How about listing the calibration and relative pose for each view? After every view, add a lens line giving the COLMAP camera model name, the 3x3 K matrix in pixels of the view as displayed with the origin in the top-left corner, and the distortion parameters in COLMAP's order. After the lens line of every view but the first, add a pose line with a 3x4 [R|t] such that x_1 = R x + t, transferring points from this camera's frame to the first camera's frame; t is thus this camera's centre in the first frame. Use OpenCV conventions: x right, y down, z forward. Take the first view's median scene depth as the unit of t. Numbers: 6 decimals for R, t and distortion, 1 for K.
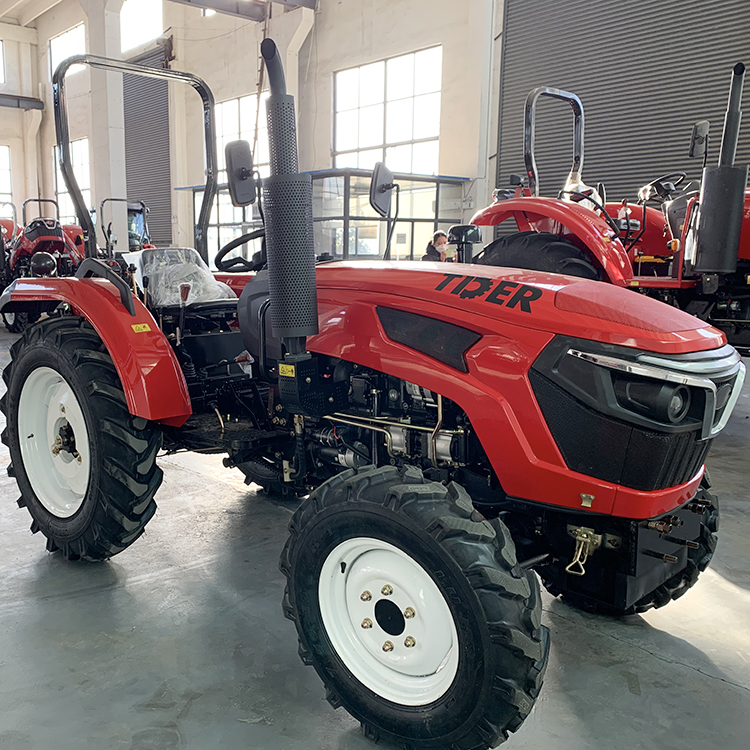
lens RADIAL K [[755.3, 0, 375.0], [0, 755.3, 375.0], [0, 0, 1]] dist [0.010397, 0.009272]
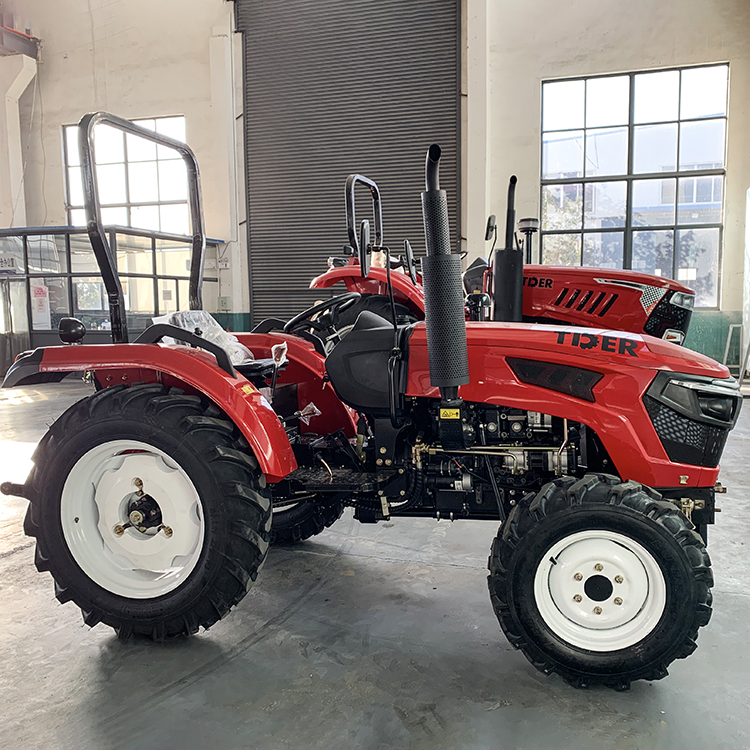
lens RADIAL K [[702.9, 0, 401.7], [0, 702.9, 376.5], [0, 0, 1]] dist [0.025597, -0.022791]
pose [[0.835115, -0.059678, 0.546828, -0.393538], [0.091776, 0.995280, -0.031539, -0.018538], [-0.542365, 0.076525, 0.836650, 0.049355]]
